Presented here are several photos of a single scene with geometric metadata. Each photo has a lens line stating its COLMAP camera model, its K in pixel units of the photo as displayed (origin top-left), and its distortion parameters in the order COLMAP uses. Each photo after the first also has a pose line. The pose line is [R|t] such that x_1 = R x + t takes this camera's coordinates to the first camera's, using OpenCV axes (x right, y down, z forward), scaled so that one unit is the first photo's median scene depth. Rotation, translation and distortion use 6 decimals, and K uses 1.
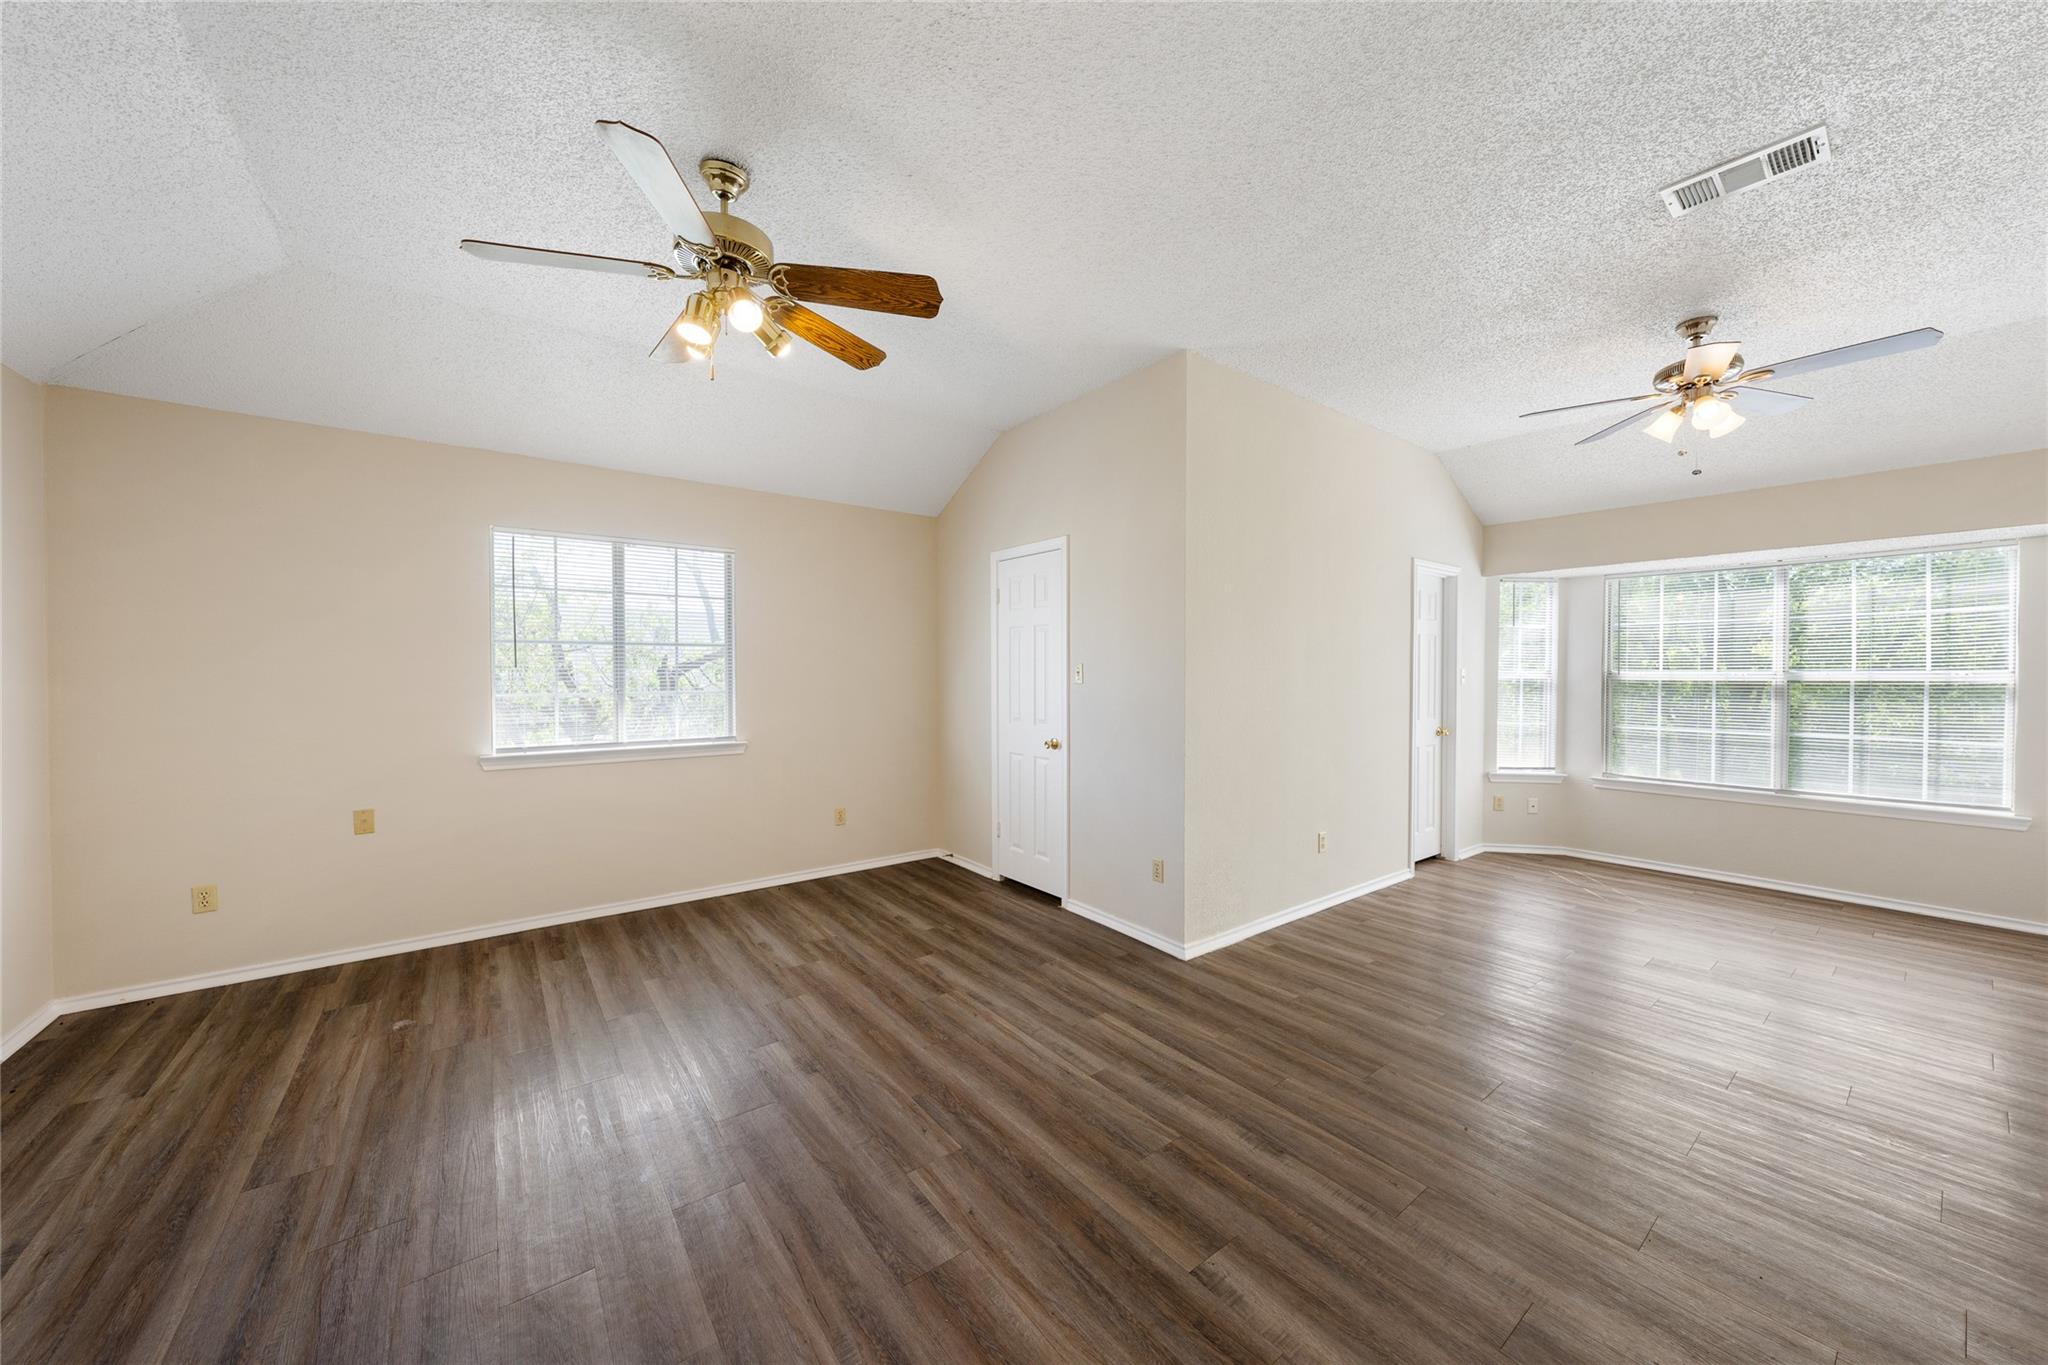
lens RADIAL K [[748.4, 0, 1025.5], [0, 748.4, 675.7], [0, 0, 1]] dist [-0.002424, -0.000246]
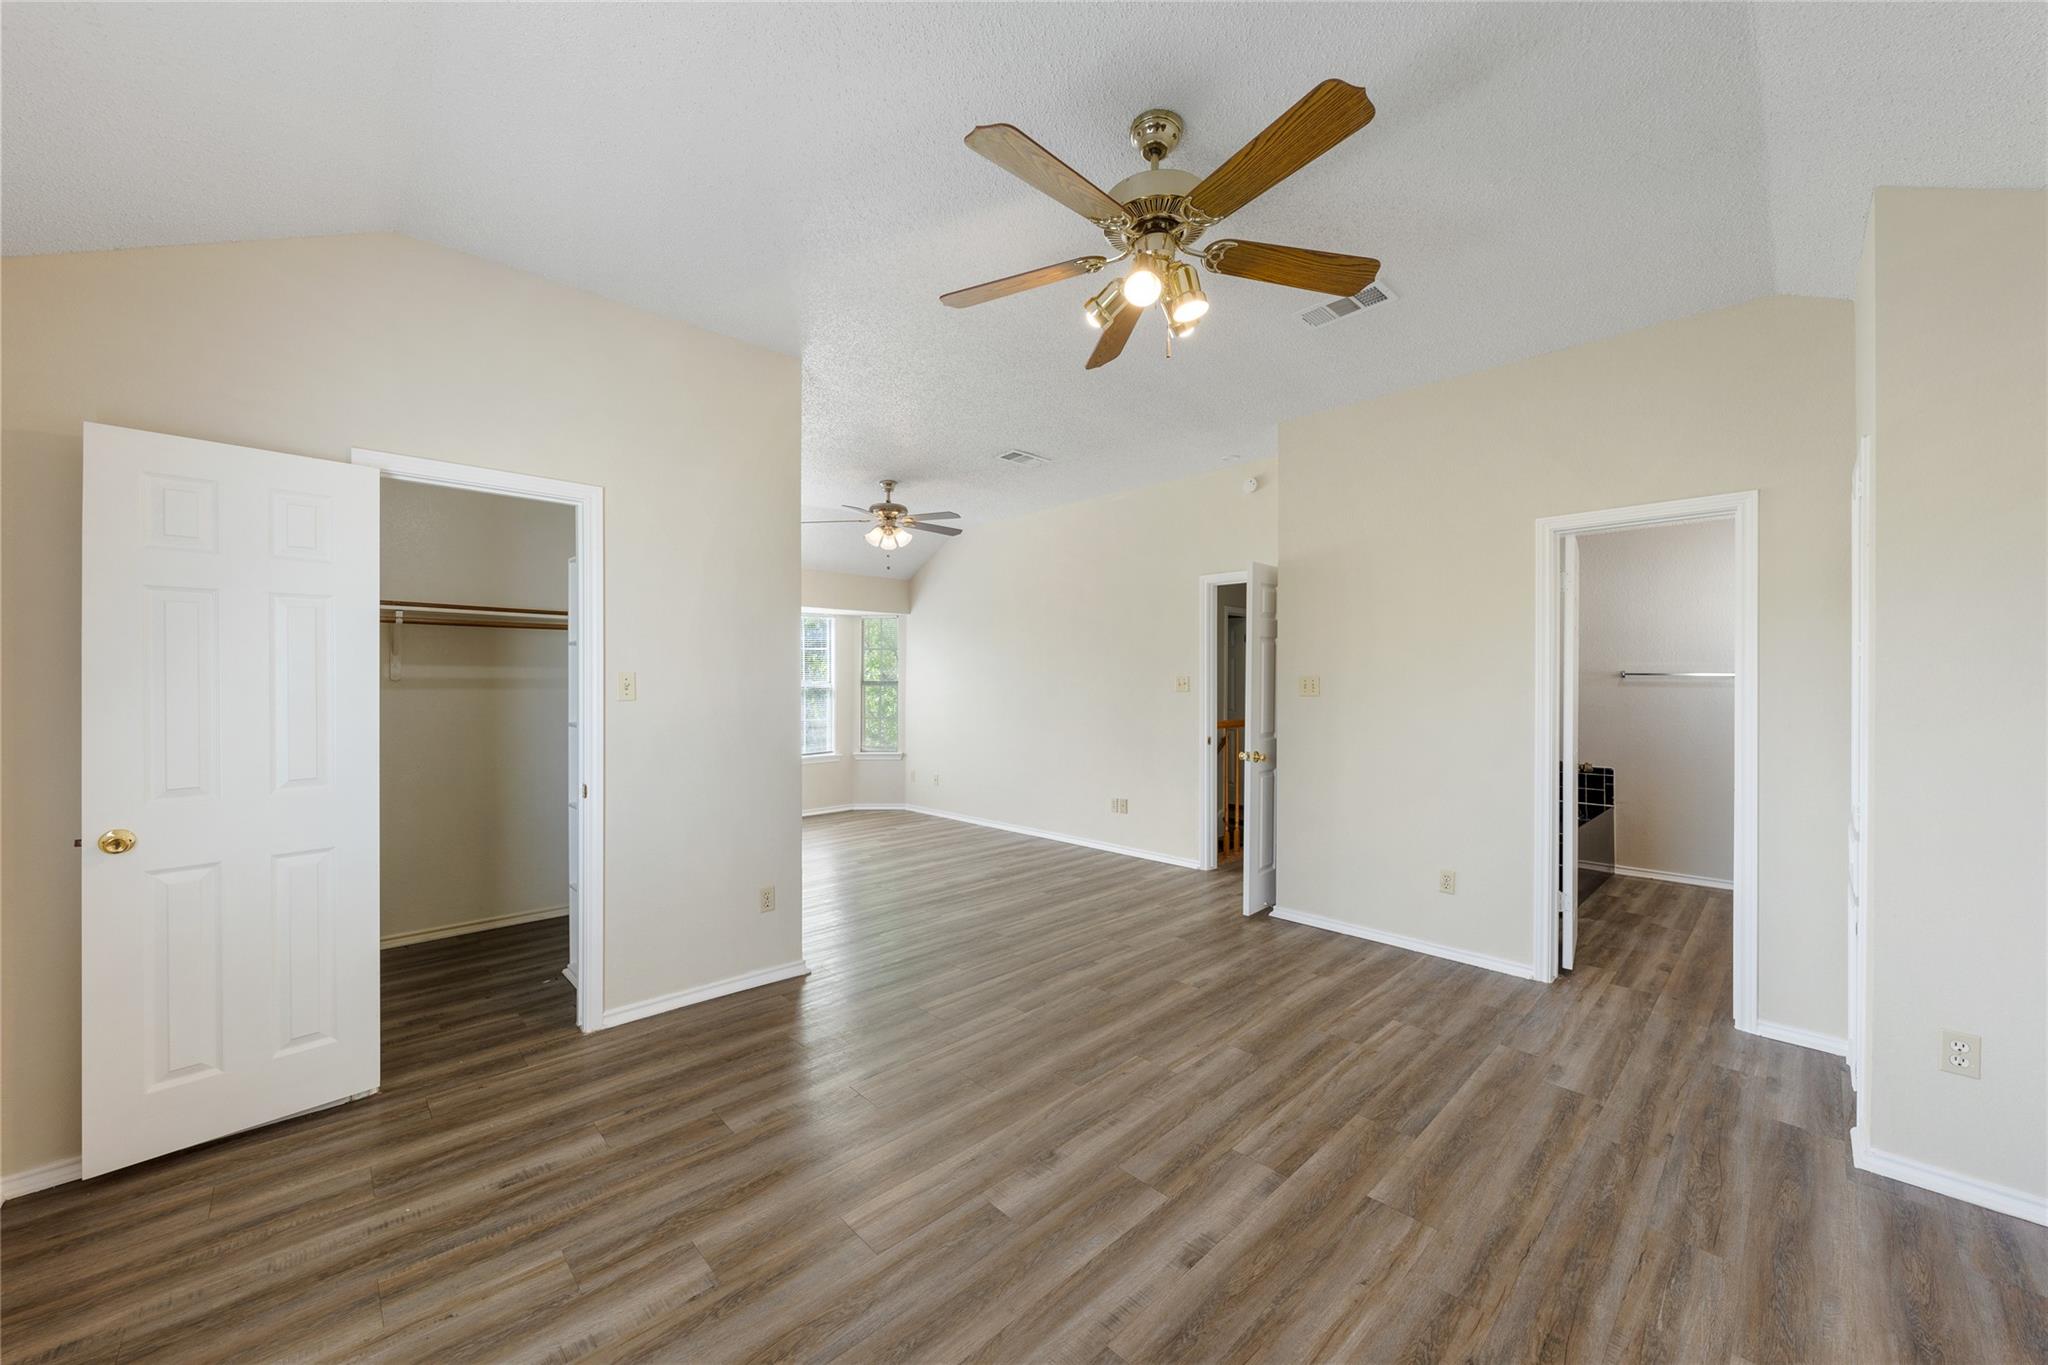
lens RADIAL K [[748.4, 0, 1023.6], [0, 748.4, 682.1], [0, 0, 1]] dist [-0.002424, -0.000246]
pose [[-0.122396, -0.007164, 0.992456, -1.142652], [0.006282, 0.999948, 0.007993, -0.030846], [-0.992461, 0.007213, -0.122345, 1.136179]]
